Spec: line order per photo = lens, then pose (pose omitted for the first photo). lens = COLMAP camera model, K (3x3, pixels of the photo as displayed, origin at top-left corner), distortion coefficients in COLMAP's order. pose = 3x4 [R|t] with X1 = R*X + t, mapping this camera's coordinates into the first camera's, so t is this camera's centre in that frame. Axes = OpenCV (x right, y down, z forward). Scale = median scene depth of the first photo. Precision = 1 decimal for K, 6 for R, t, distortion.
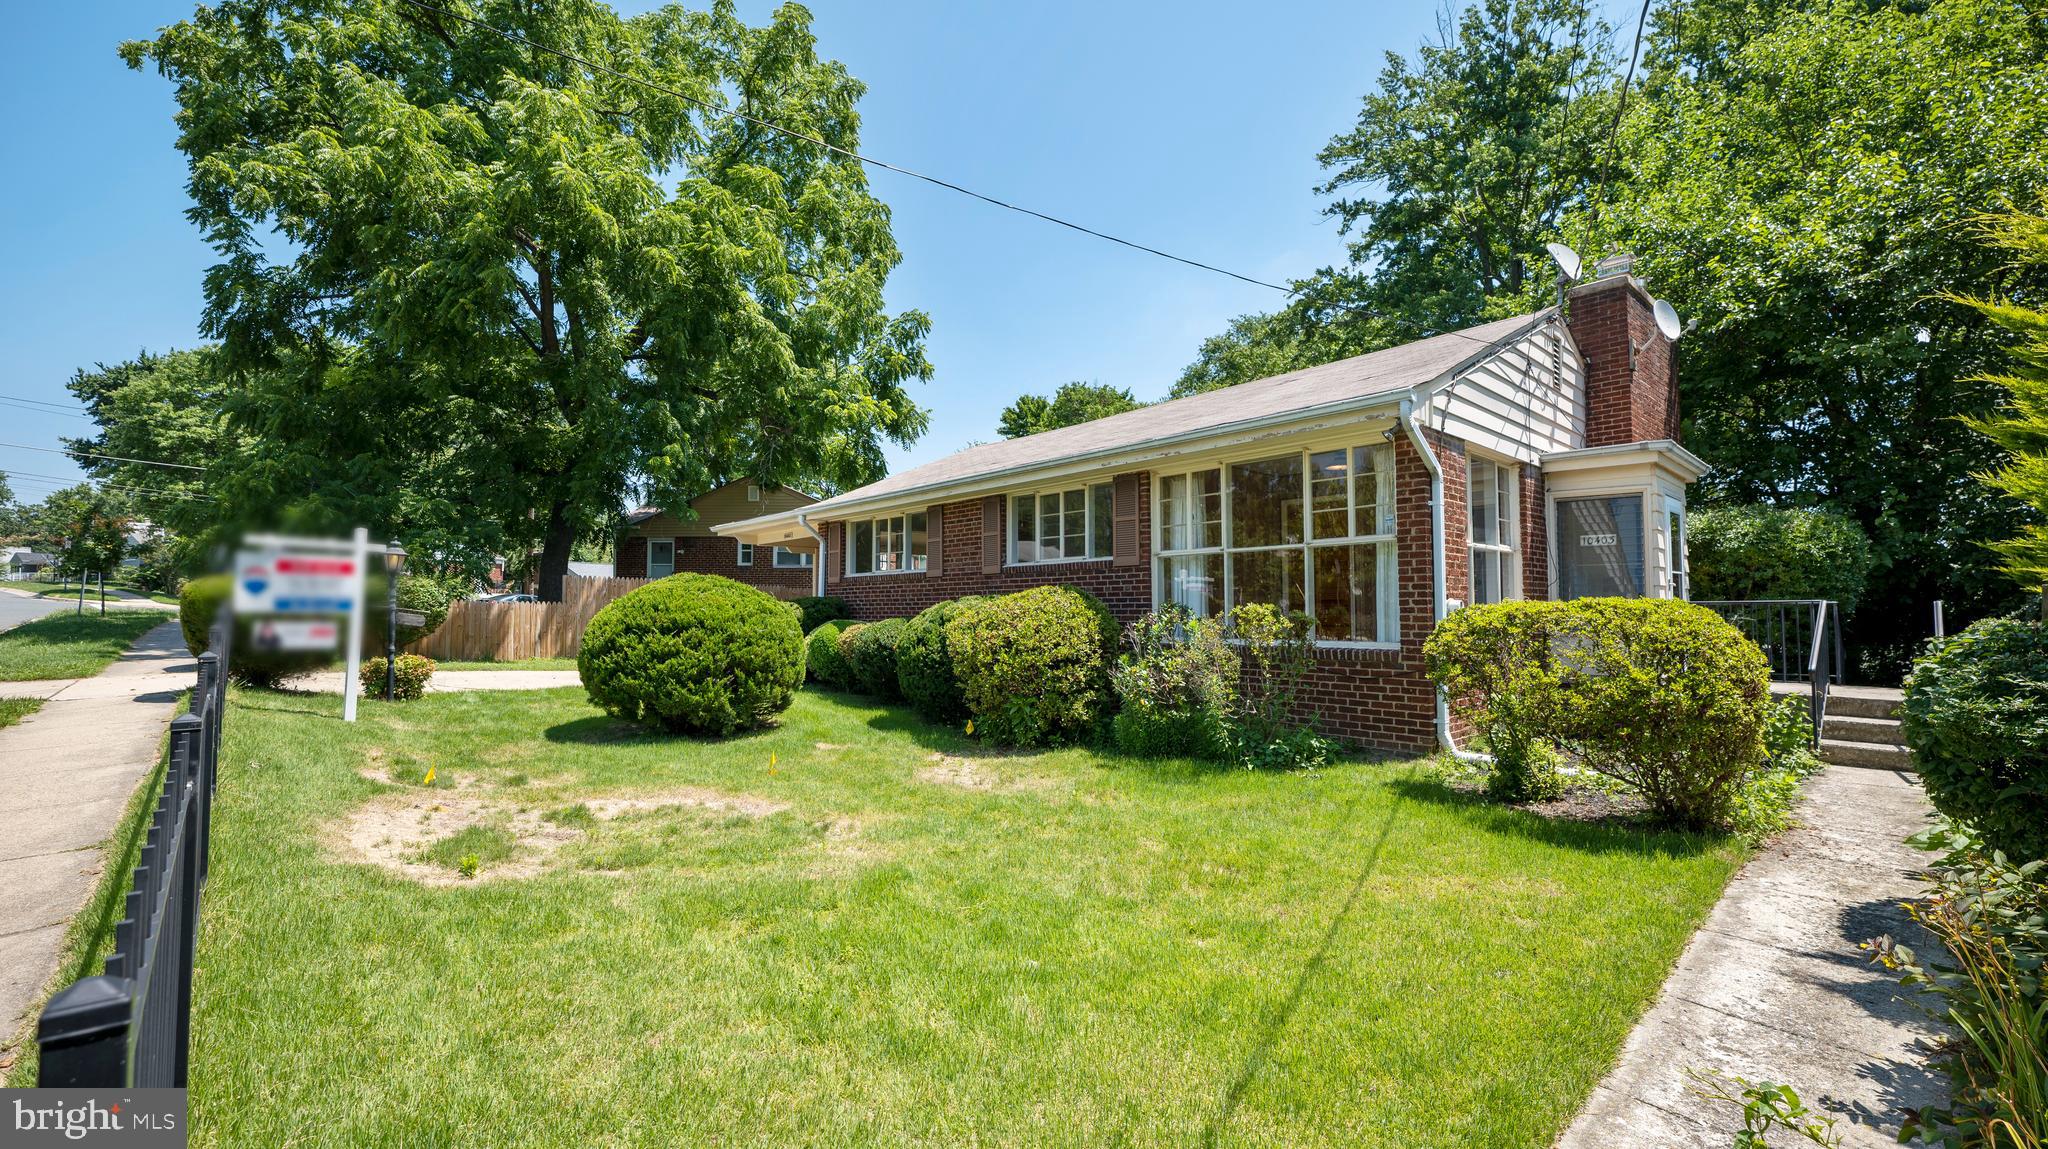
lens RADIAL K [[836.3, 0, 1024.5], [0, 836.3, 579.4], [0, 0, 1]] dist [0.000814, 0.000142]
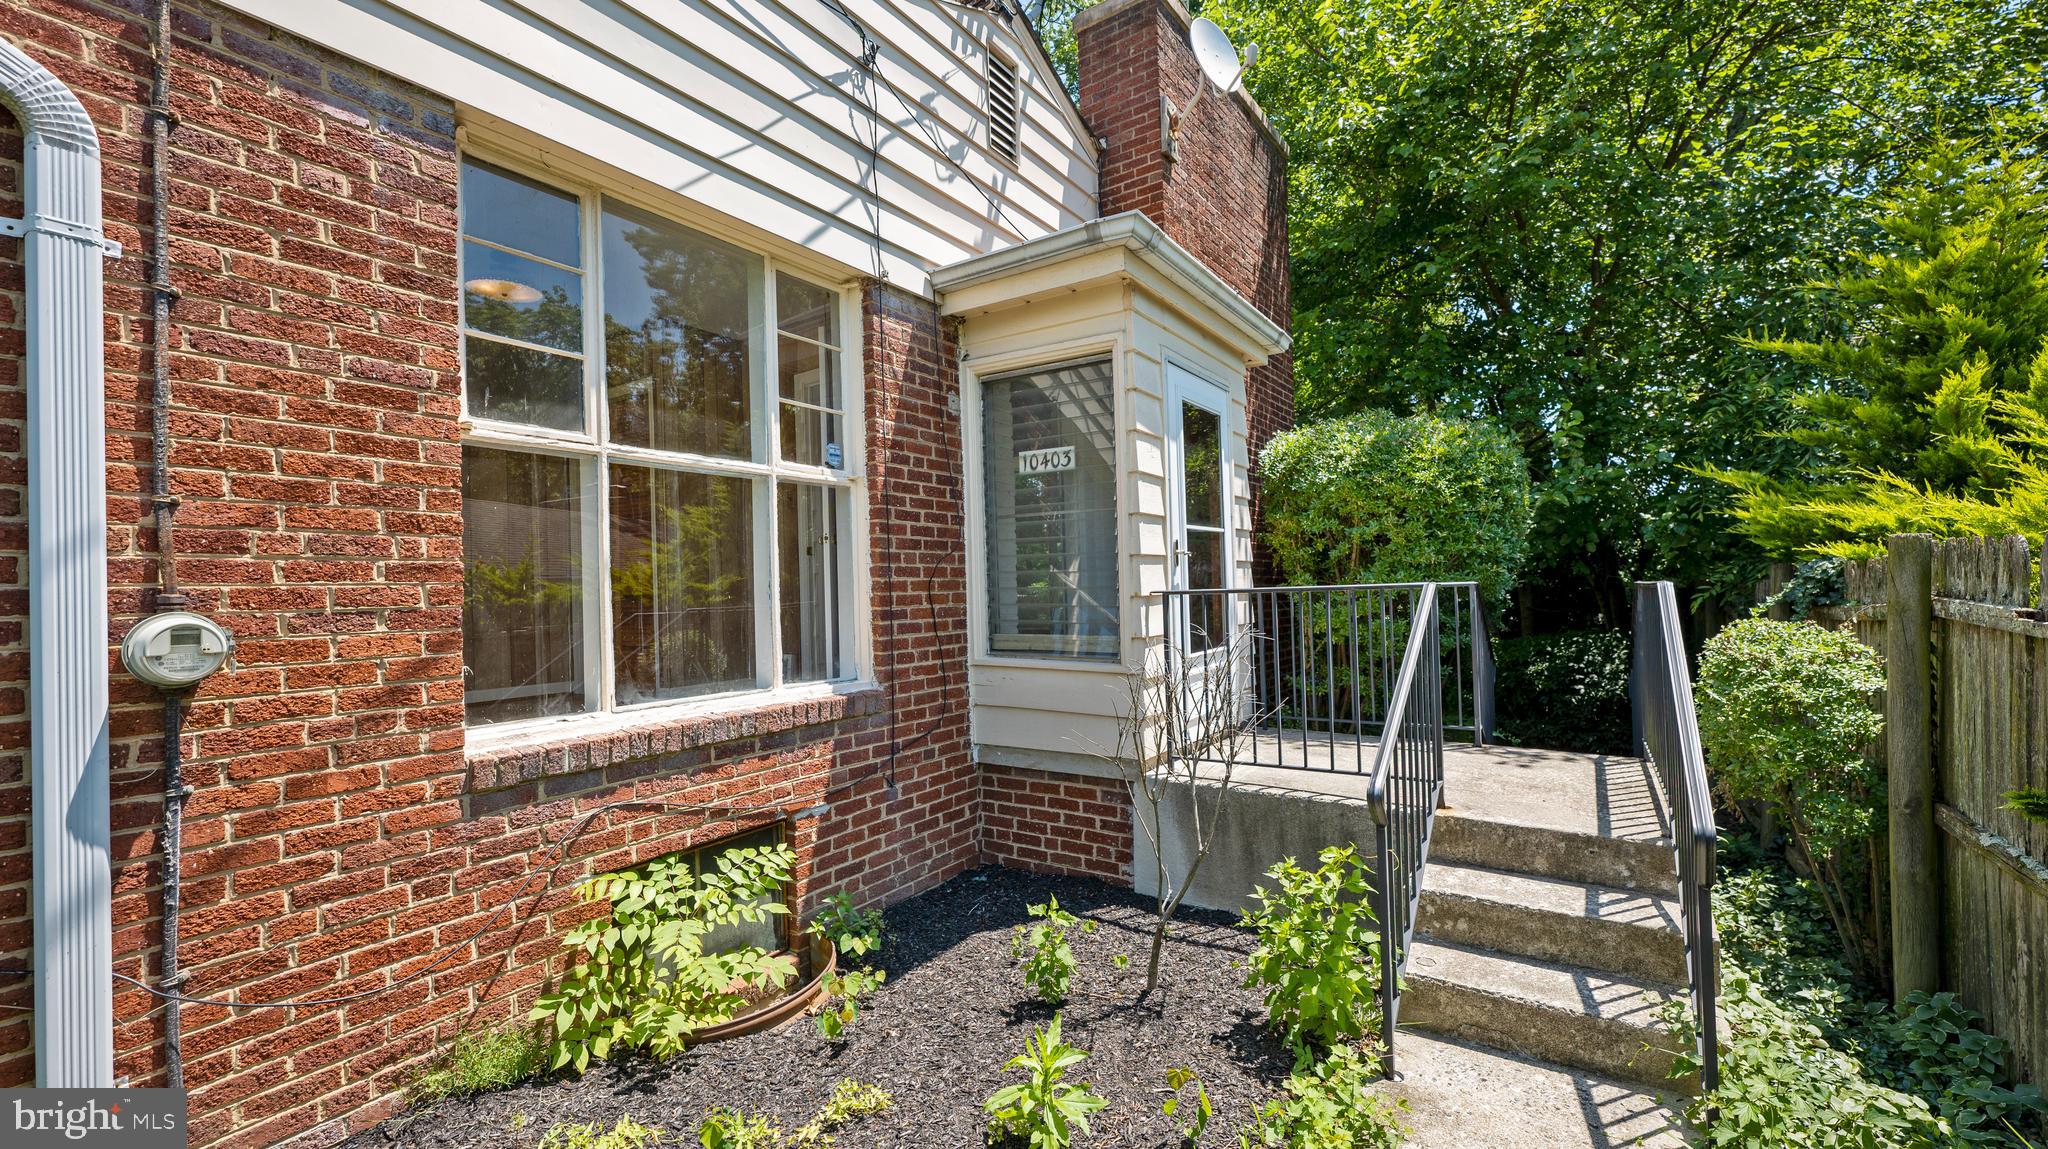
lens RADIAL K [[834.4, 0, 1023.7], [0, 834.4, 577.3], [0, 0, 1]] dist [0.001925, 0.000327]
pose [[0.973000, -0.021059, 0.229842, 0.566298], [0.015931, 0.999582, 0.024145, 0.007148], [-0.230254, -0.019832, 0.972928, 0.549636]]
